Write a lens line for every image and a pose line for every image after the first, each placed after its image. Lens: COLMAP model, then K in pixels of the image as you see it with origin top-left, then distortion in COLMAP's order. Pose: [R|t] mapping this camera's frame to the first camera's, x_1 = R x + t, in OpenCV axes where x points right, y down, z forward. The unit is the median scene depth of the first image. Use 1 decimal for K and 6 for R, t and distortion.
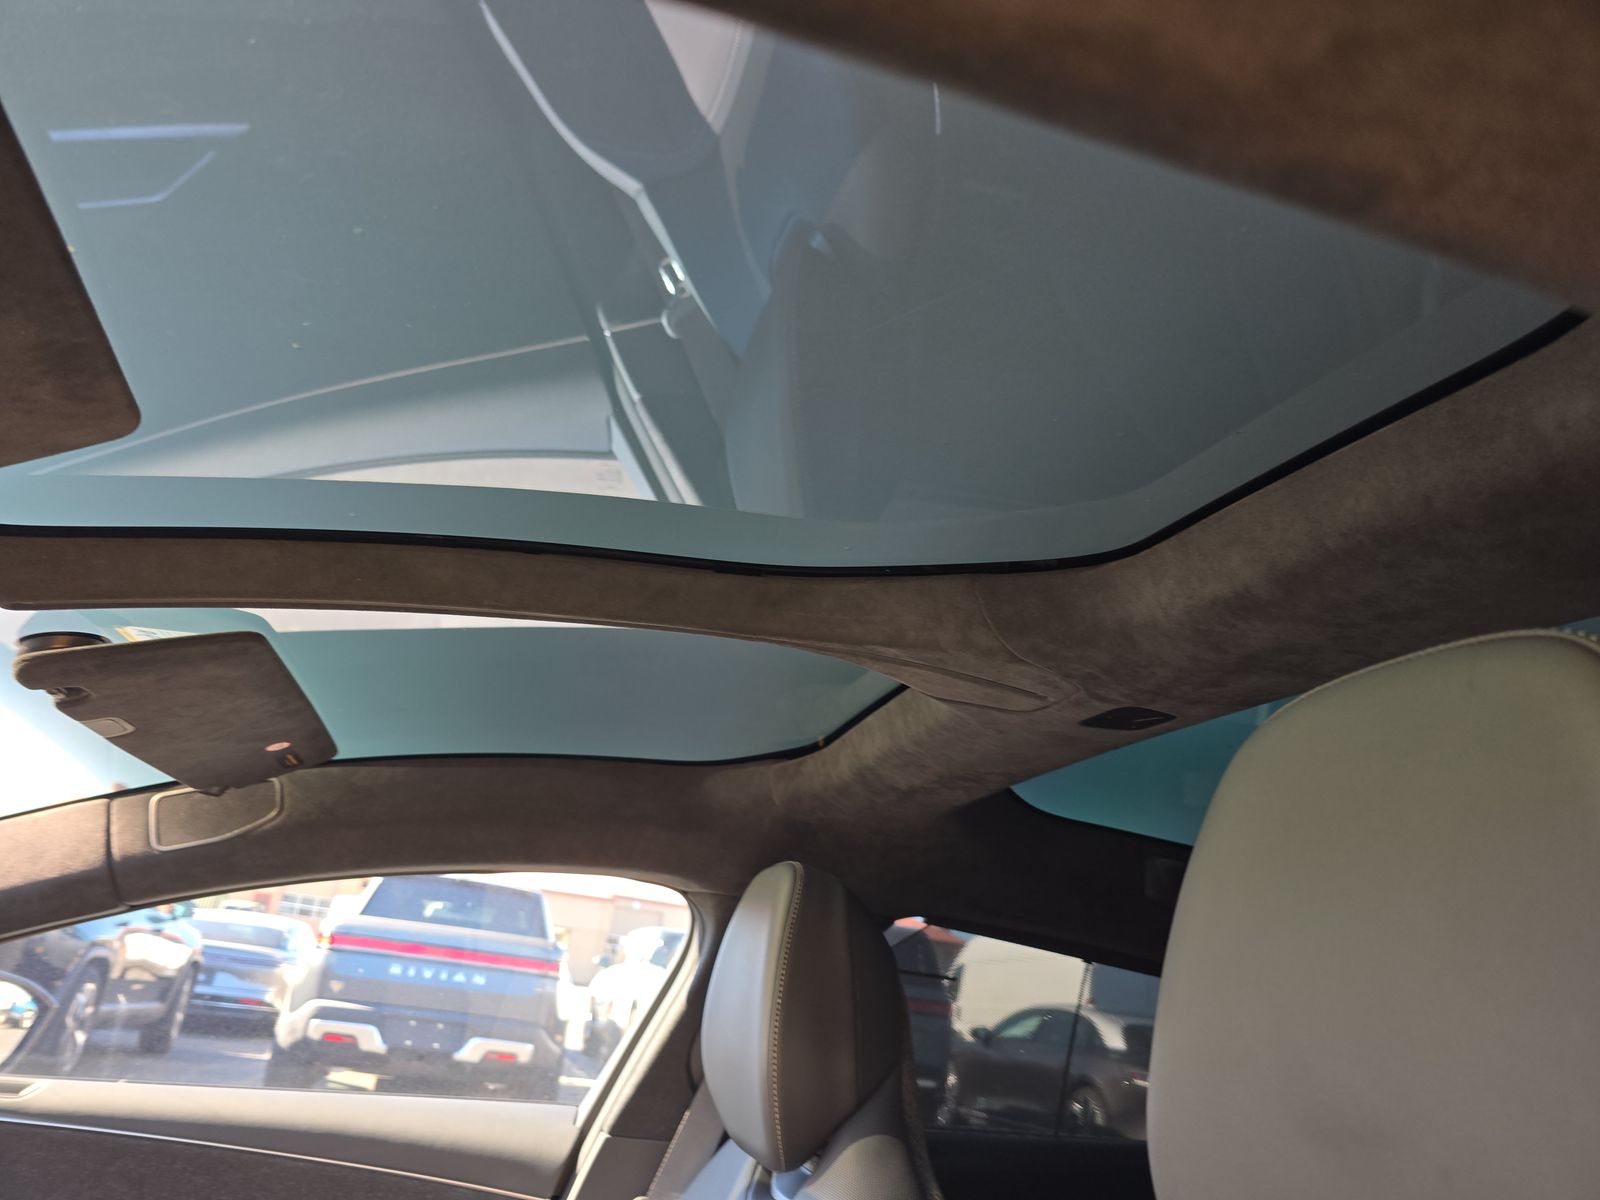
lens RADIAL K [[1082.7, 0, 800.0], [0, 1082.7, 600.0], [0, 0, 1]] dist [-0.000751, -0.006118]
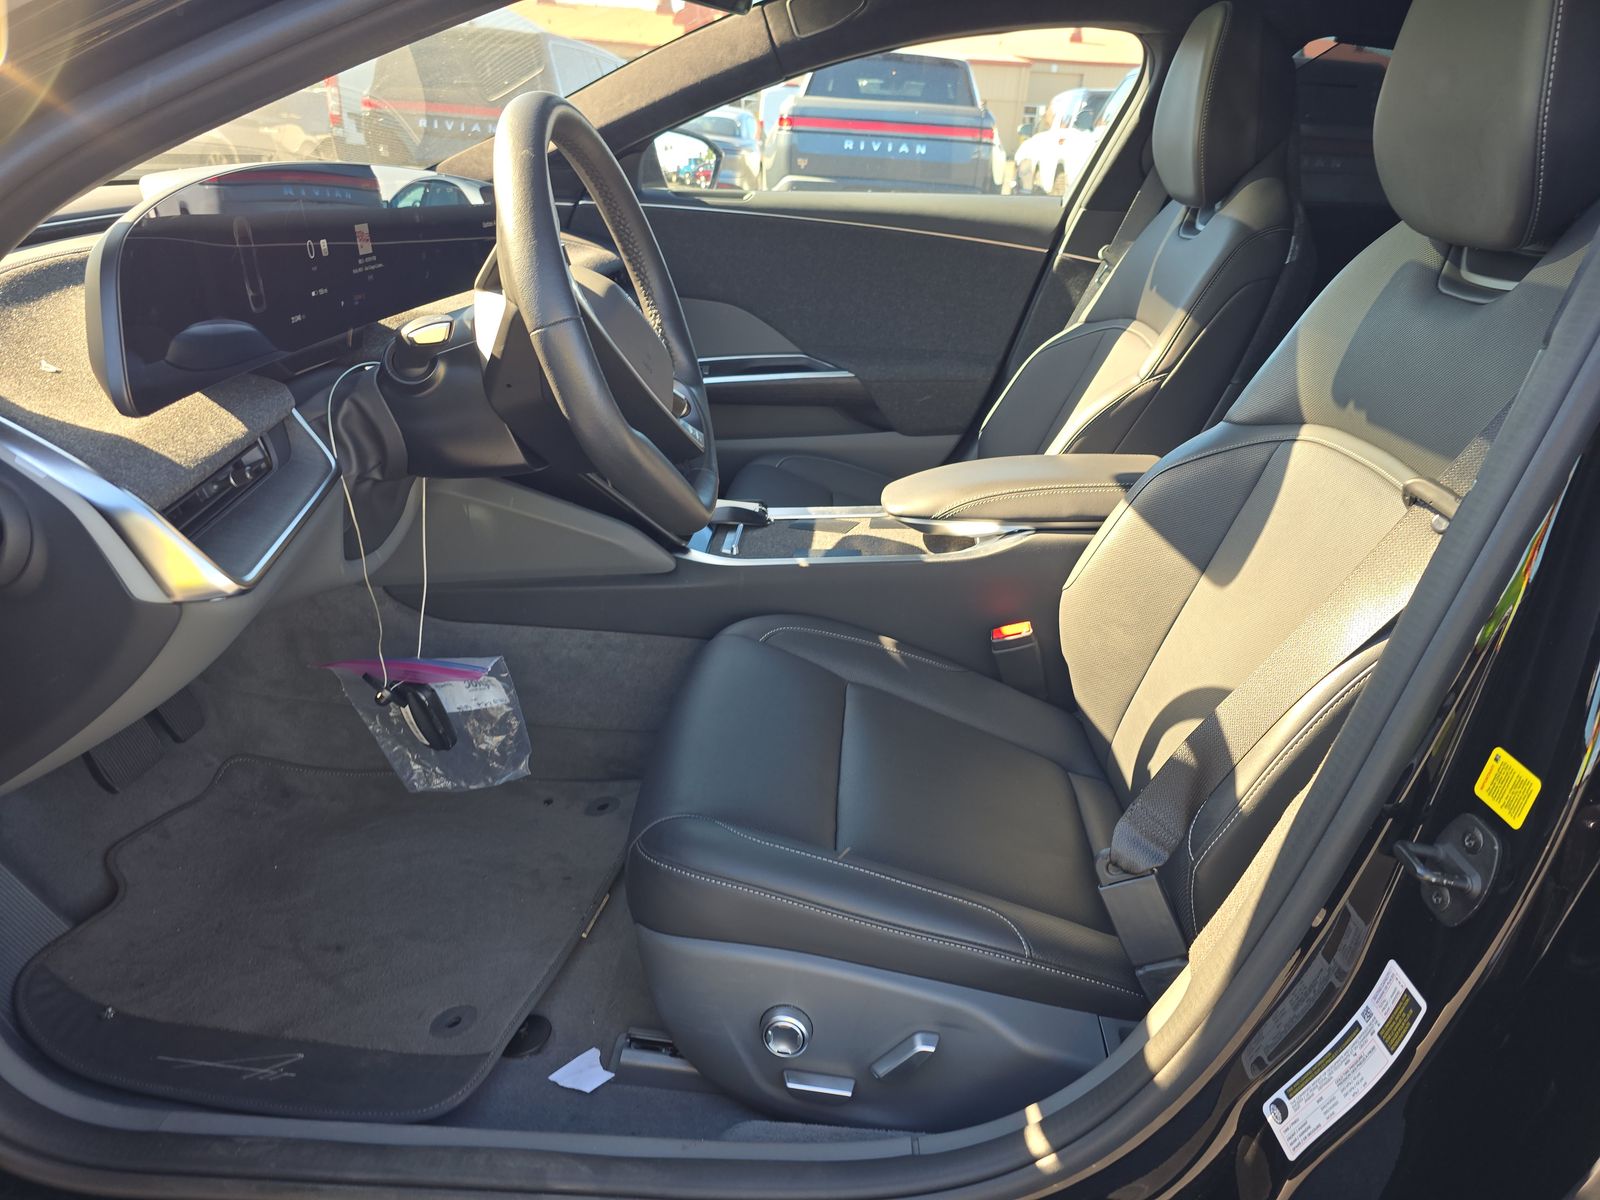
lens RADIAL K [[1082.7, 0, 800.0], [0, 1082.7, 600.0], [0, 0, 1]] dist [-0.000751, -0.006118]
pose [[0.935210, 0.077010, -0.345617, 0.003371], [0.172659, 0.752984, 0.634983, -0.024225], [0.309144, -0.653517, 0.690902, -0.099307]]
